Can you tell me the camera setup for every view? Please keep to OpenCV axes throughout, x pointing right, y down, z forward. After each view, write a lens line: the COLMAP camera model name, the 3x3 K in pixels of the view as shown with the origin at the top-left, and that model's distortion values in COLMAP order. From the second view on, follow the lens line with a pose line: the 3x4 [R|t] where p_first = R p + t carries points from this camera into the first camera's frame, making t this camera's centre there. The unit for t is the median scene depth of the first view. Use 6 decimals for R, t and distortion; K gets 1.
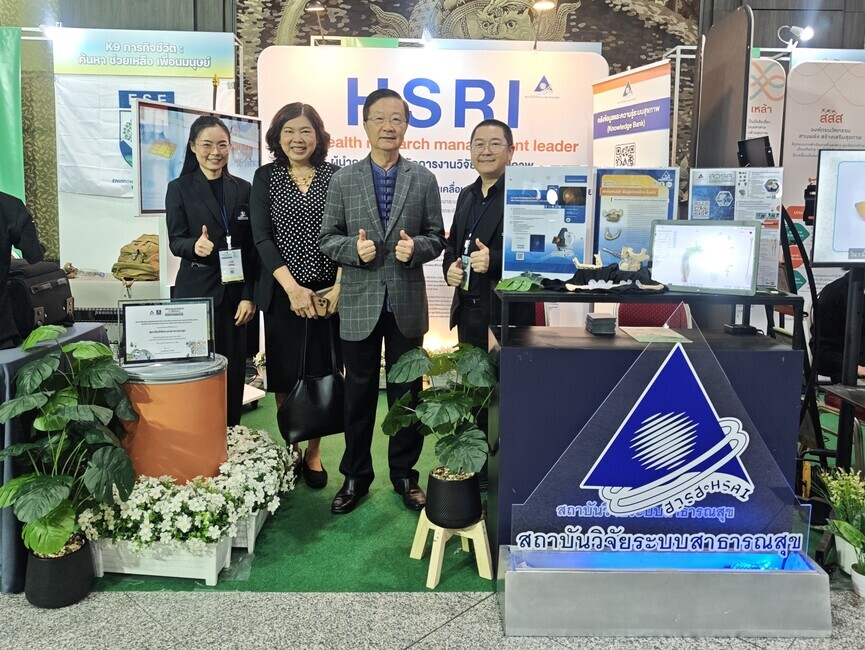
lens RADIAL K [[715.0, 0, 426.2], [0, 715.0, 272.0], [0, 0, 1]] dist [0.041442, -0.048638]
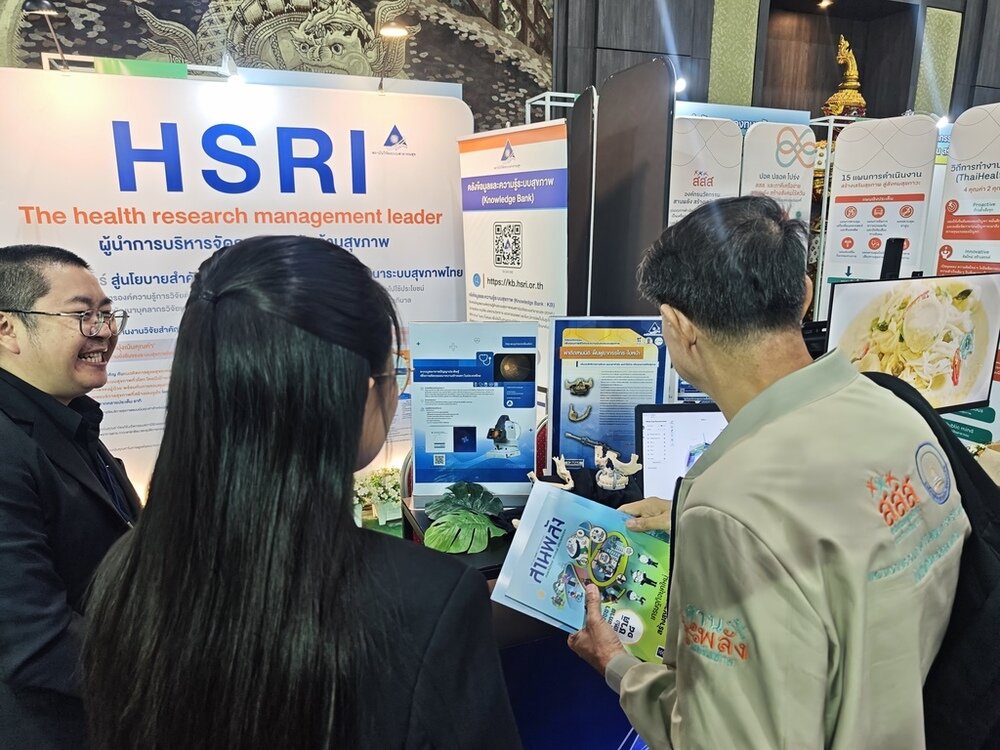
lens RADIAL K [[709.0, 0, 492.0], [0, 709.0, 373.5], [0, 0, 1]] dist [-0.004227, 0.007530]
pose [[0.937691, -0.091997, 0.335070, -0.018542], [0.052756, 0.990828, 0.124403, -0.097320], [-0.343442, -0.098975, 0.933944, 0.222638]]
